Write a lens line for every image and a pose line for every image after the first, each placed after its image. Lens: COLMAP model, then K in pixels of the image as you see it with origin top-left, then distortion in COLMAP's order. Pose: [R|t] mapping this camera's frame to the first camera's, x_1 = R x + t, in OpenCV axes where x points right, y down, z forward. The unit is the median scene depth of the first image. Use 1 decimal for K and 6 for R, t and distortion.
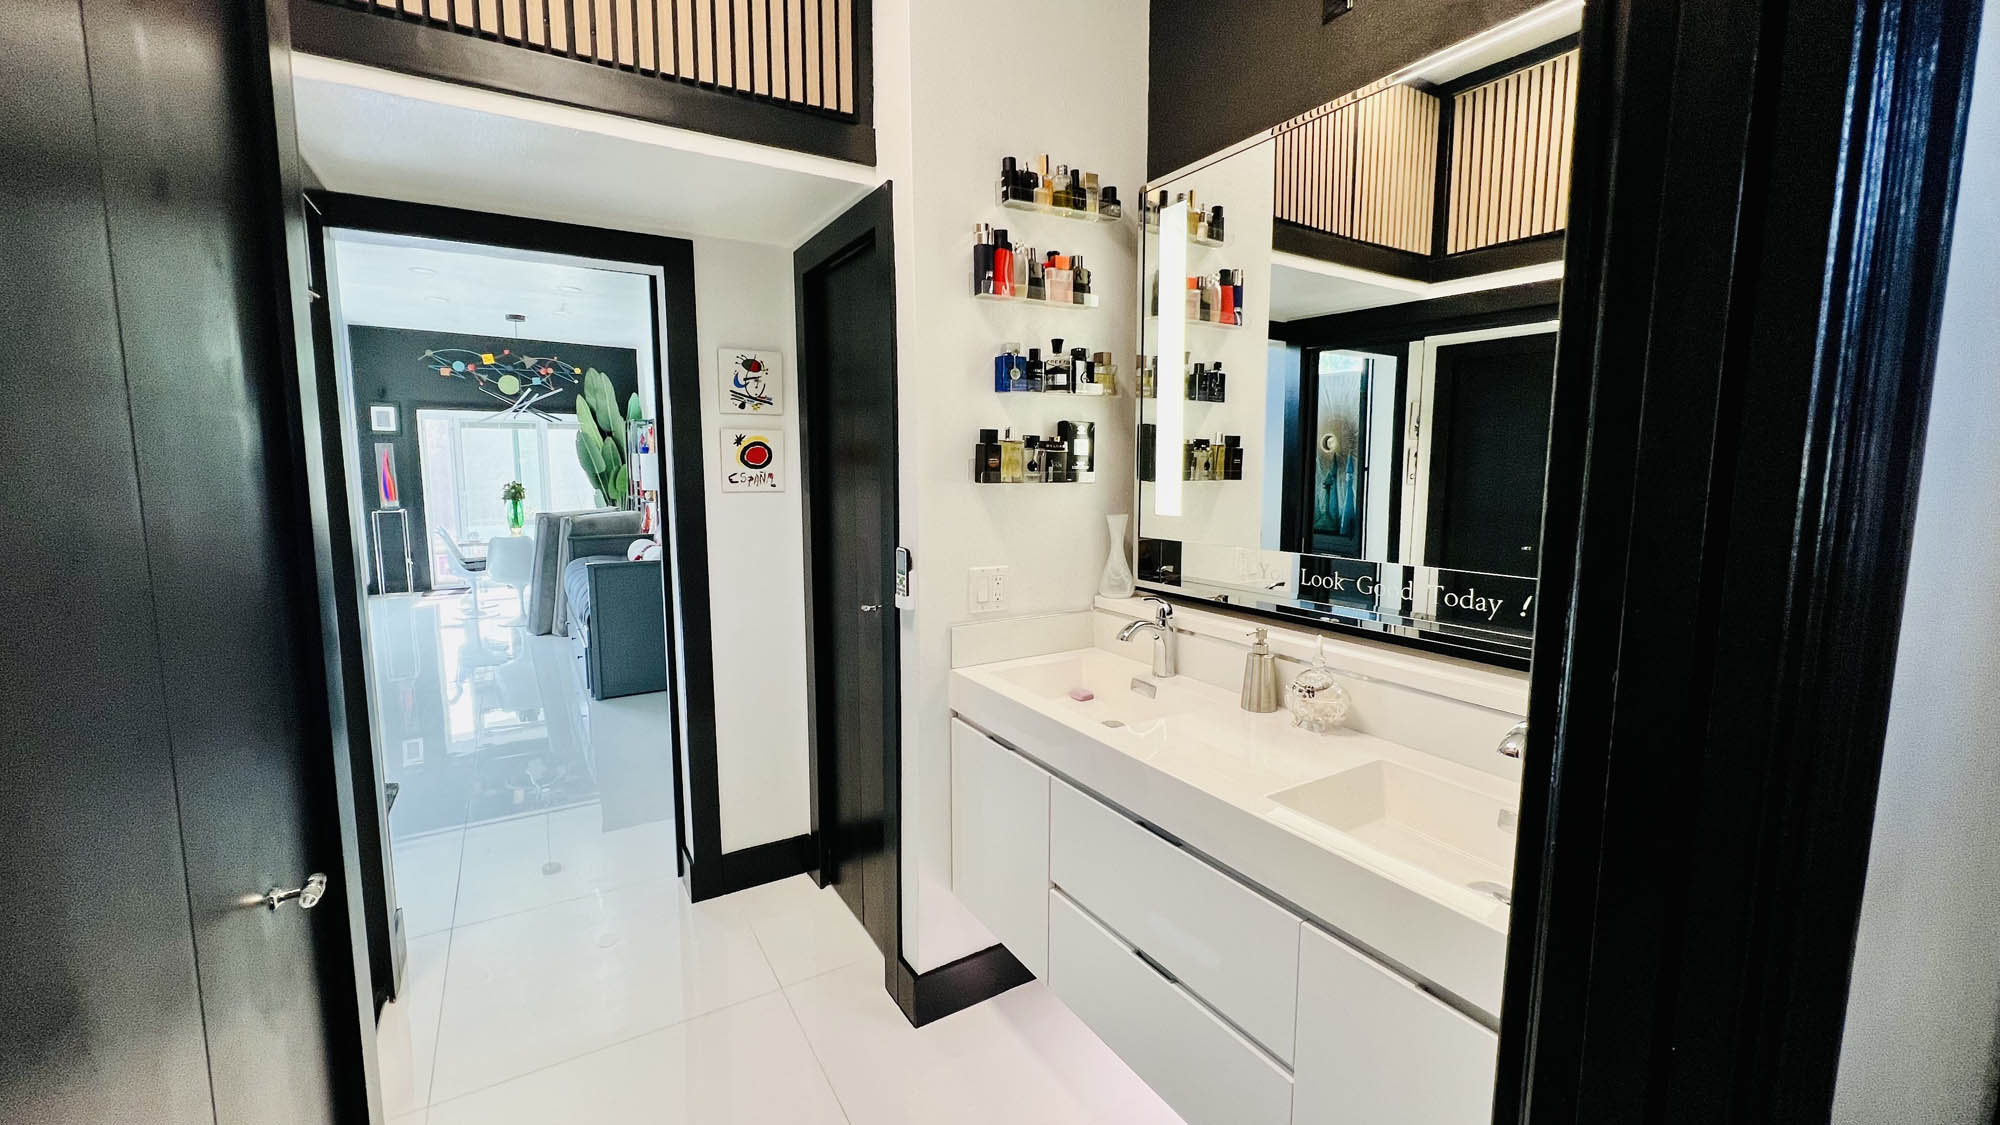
lens RADIAL K [[795.8, 0, 996.3], [0, 795.8, 555.8], [0, 0, 1]] dist [-0.002863, -0.000492]
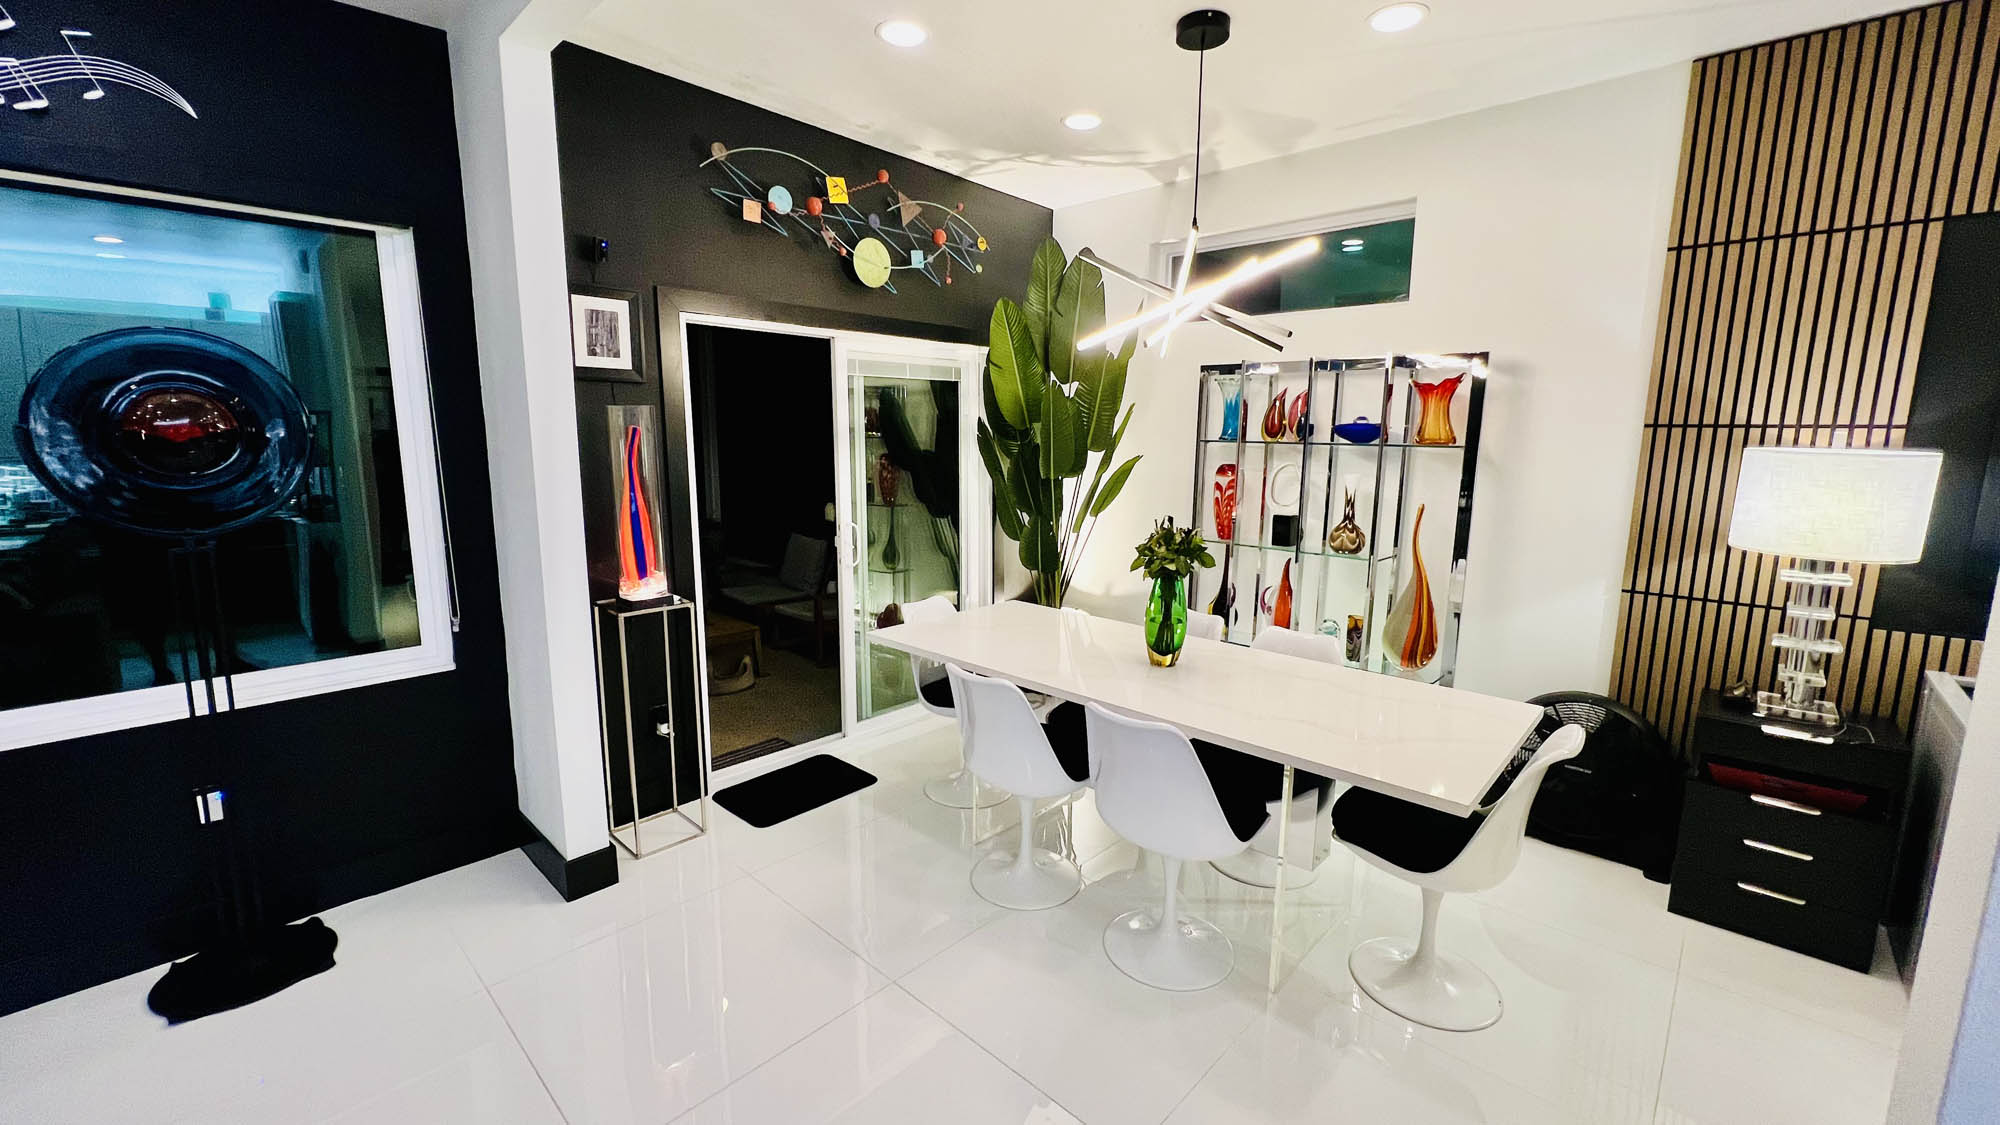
lens RADIAL K [[795.8, 0, 996.3], [0, 795.8, 555.8], [0, 0, 1]] dist [-0.002863, -0.000492]
pose [[0.963932, -0.037113, 0.263548, -0.791197], [0.026399, 0.998679, 0.044080, -0.099073], [-0.264836, -0.035533, 0.963638, 0.702045]]
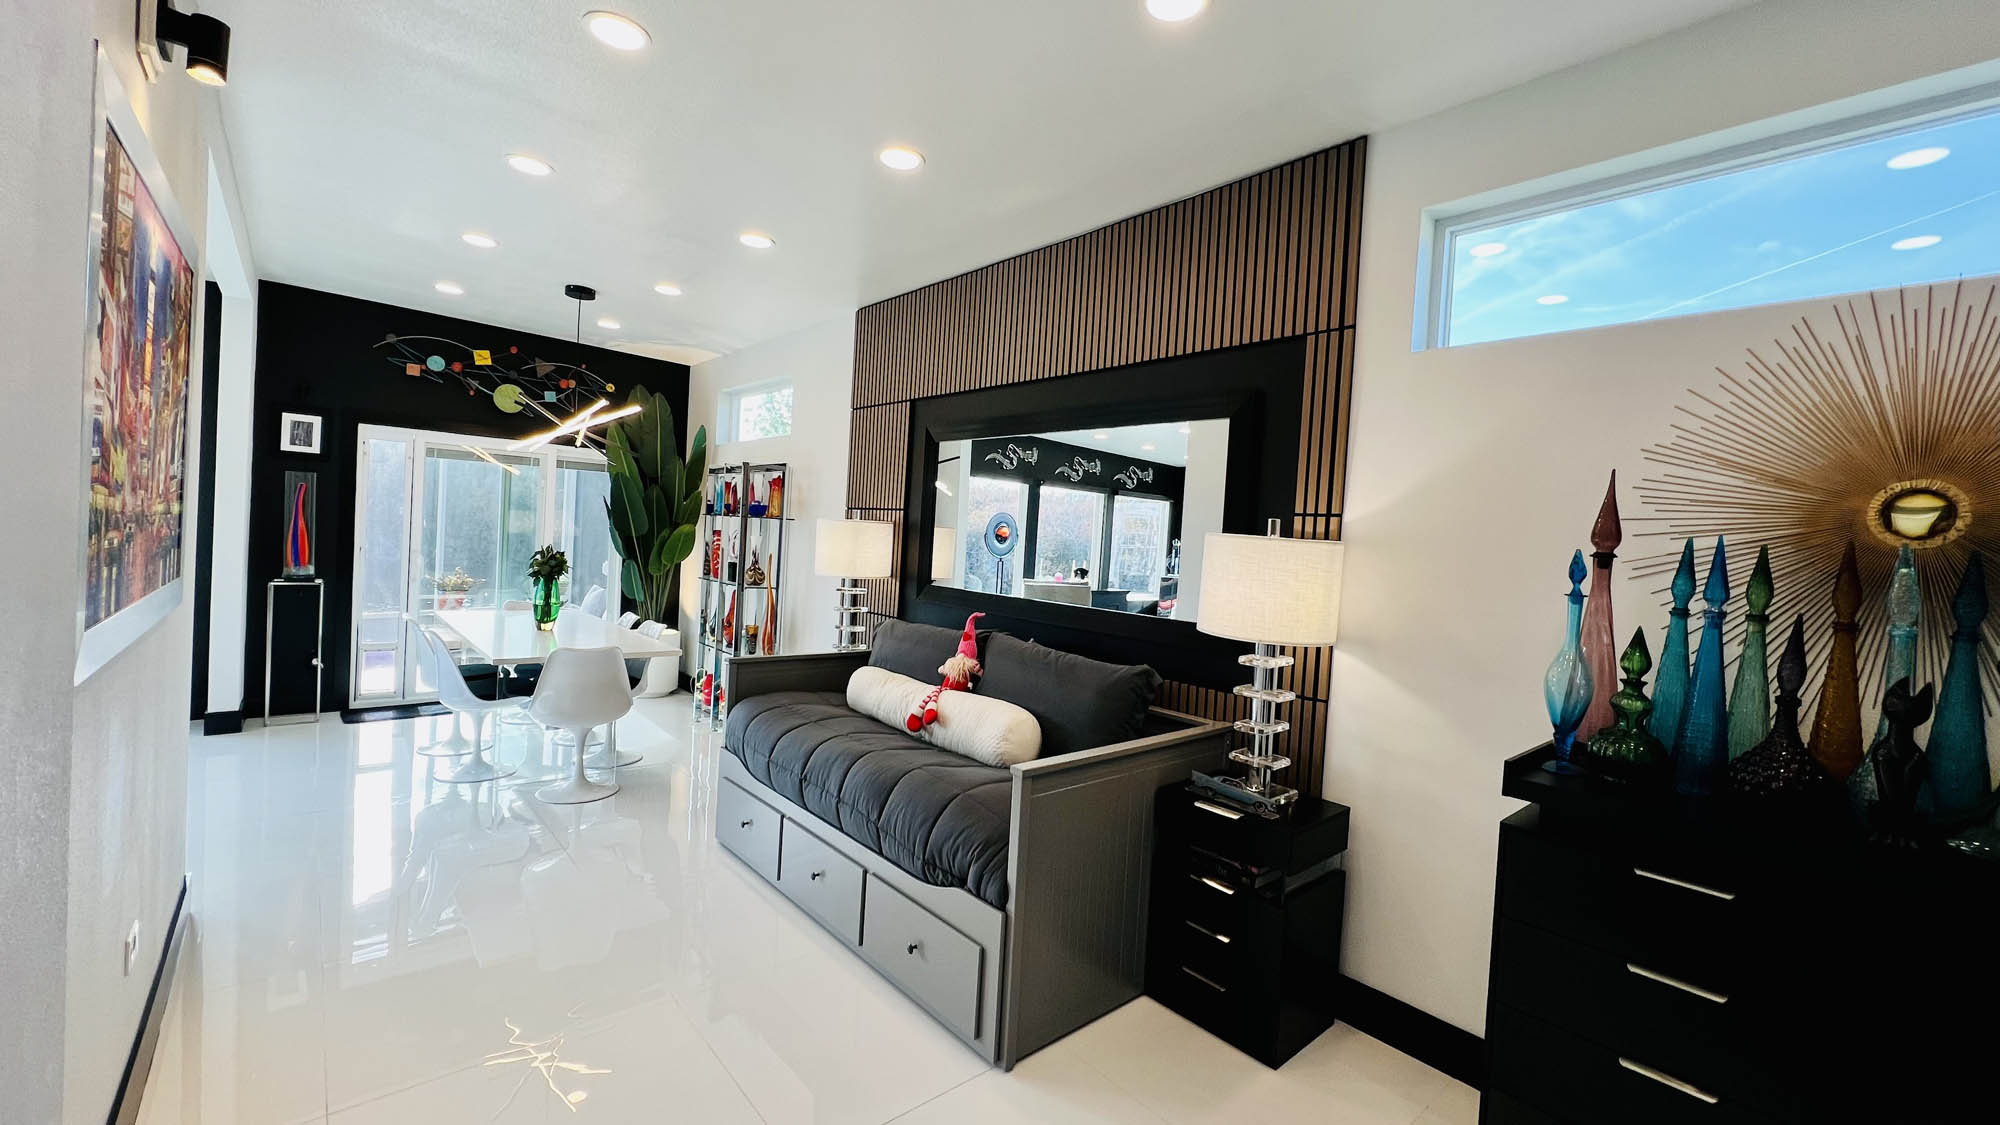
lens RADIAL K [[795.8, 0, 996.3], [0, 795.8, 555.8], [0, 0, 1]] dist [-0.002863, -0.000492]
pose [[0.982885, 0.049284, 0.177503, -0.384743], [-0.033193, 0.995159, -0.092508, -0.042187], [-0.181203, 0.085033, 0.979763, 0.336456]]
